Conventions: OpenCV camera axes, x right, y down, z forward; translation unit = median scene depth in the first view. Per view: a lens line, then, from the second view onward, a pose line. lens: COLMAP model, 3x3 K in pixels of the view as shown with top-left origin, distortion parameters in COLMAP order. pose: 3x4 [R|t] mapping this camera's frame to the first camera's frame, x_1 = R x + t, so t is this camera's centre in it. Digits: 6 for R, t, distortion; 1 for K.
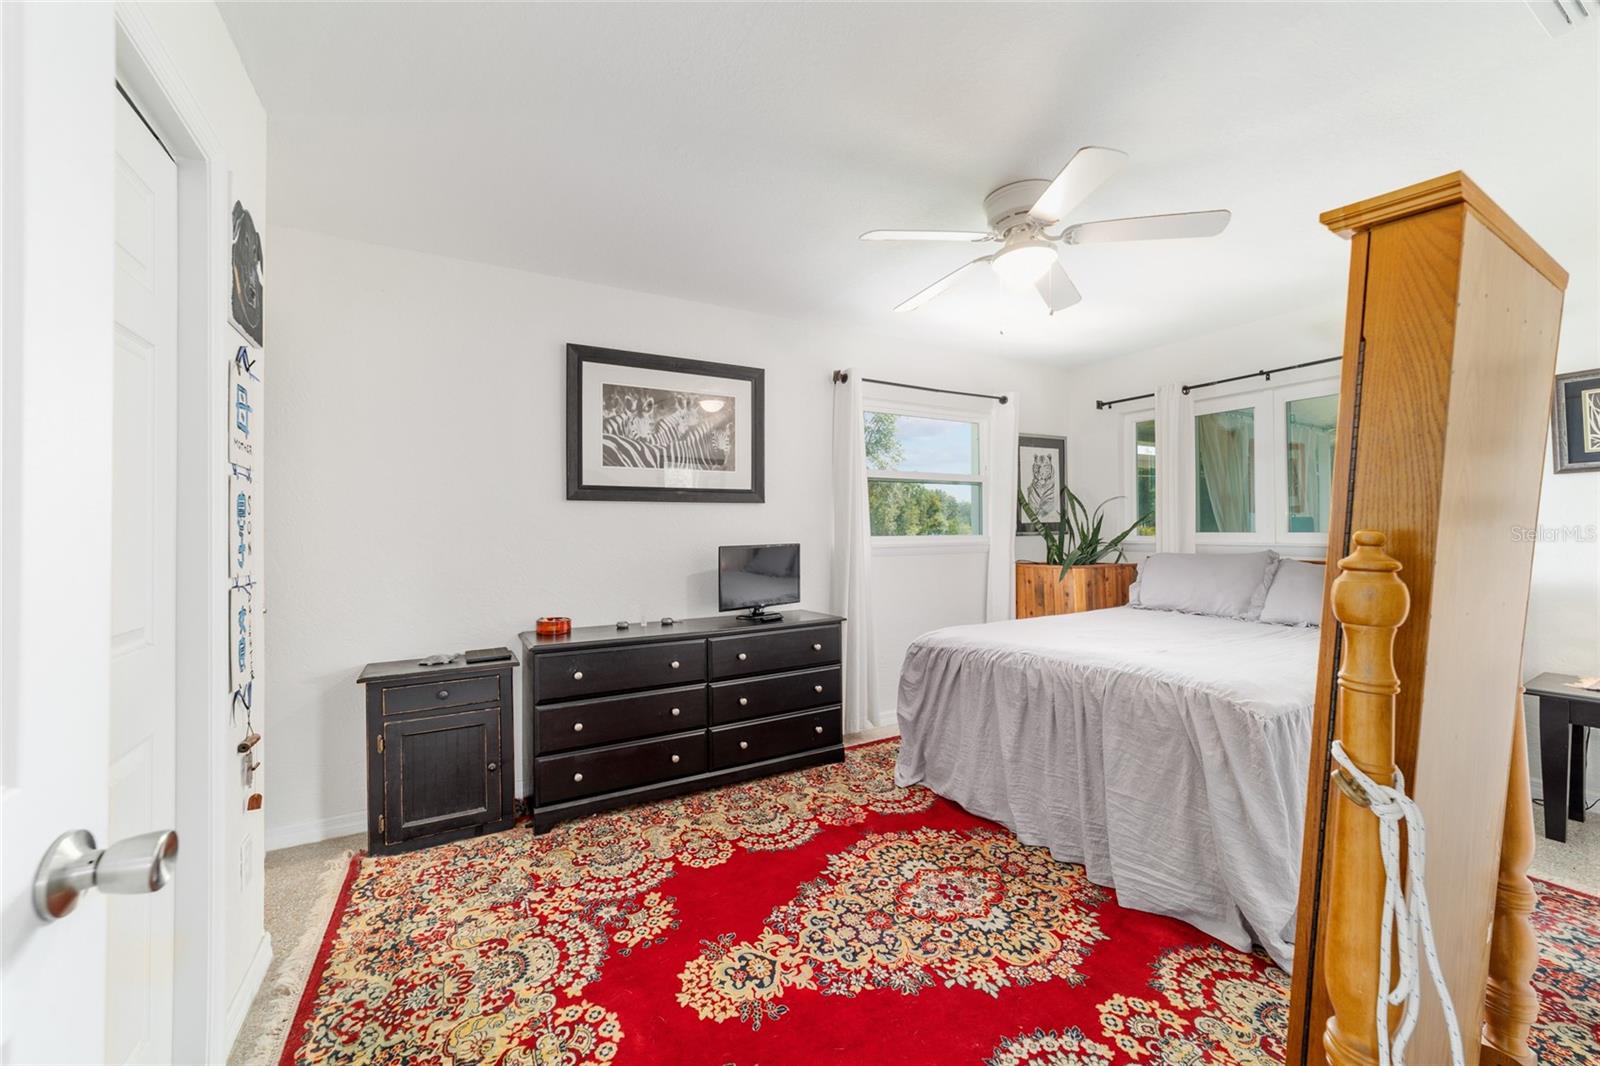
lens RADIAL K [[616.6, 0, 792.2], [0, 616.6, 531.6], [0, 0, 1]] dist [-0.017802, 0.008011]
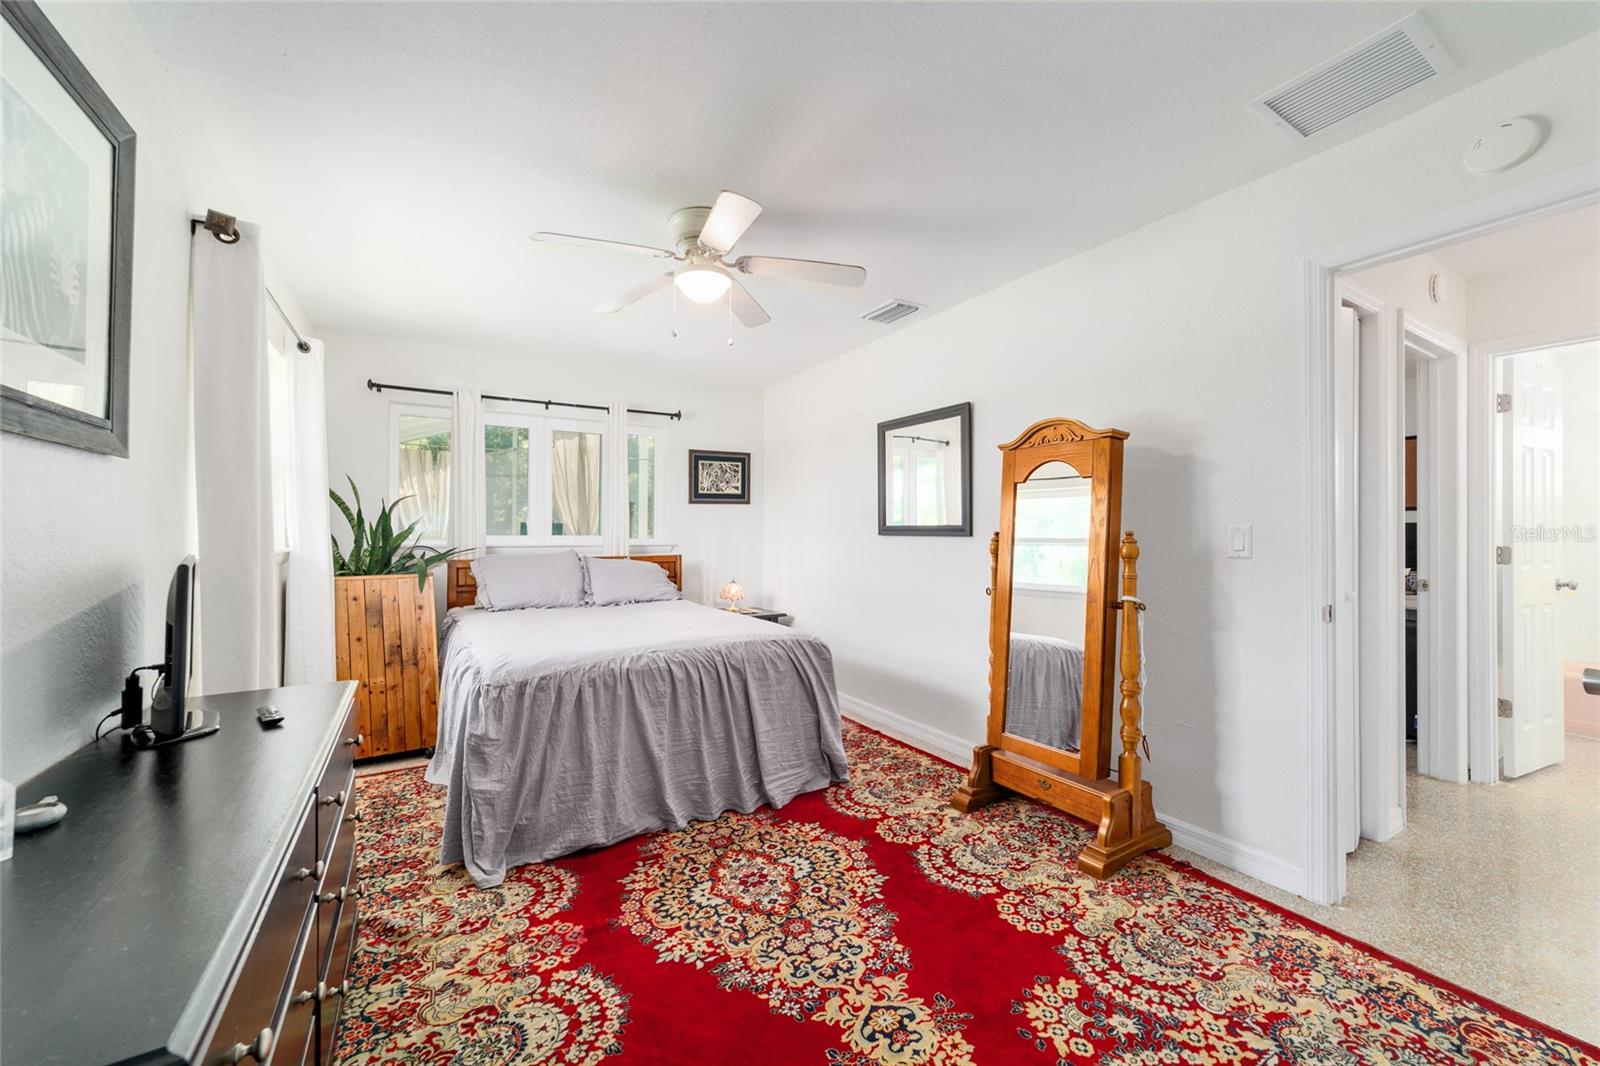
lens RADIAL K [[616.6, 0, 791.0], [0, 616.6, 536.5], [0, 0, 1]] dist [-0.017802, 0.008011]
pose [[-0.027632, 0.003609, 0.999612, -0.800244], [-0.000446, 0.999993, -0.003623, 0.014055], [-0.999618, -0.000546, -0.027631, 0.991517]]
